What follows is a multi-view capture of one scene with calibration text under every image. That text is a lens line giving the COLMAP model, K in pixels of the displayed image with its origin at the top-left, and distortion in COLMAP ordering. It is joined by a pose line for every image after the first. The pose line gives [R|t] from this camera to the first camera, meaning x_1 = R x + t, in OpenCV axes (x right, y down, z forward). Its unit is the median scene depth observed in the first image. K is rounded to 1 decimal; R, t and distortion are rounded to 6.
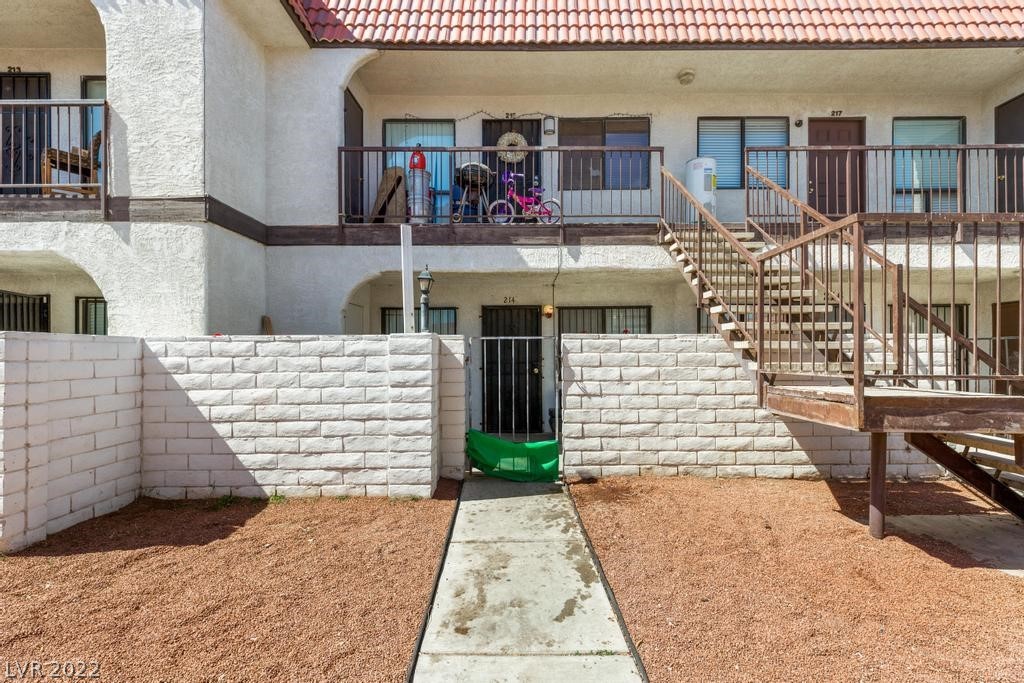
lens RADIAL K [[459.5, 0, 516.5], [0, 459.5, 349.3], [0, 0, 1]] dist [0.002303, -0.000011]
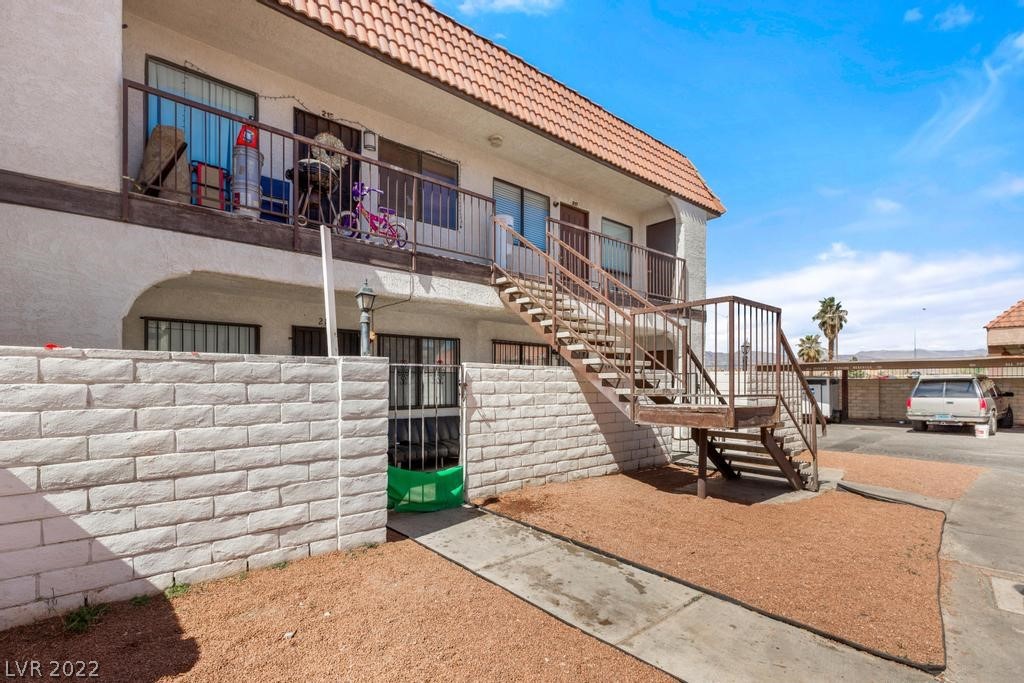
lens RADIAL K [[465.1, 0, 510.6], [0, 465.1, 379.1], [0, 0, 1]] dist [0.001847, -0.000055]
pose [[0.770322, 0.010056, 0.637575, -0.577785], [-0.008391, 0.999949, -0.005632, 0.010276], [-0.637600, -0.001012, 0.770367, 0.147776]]
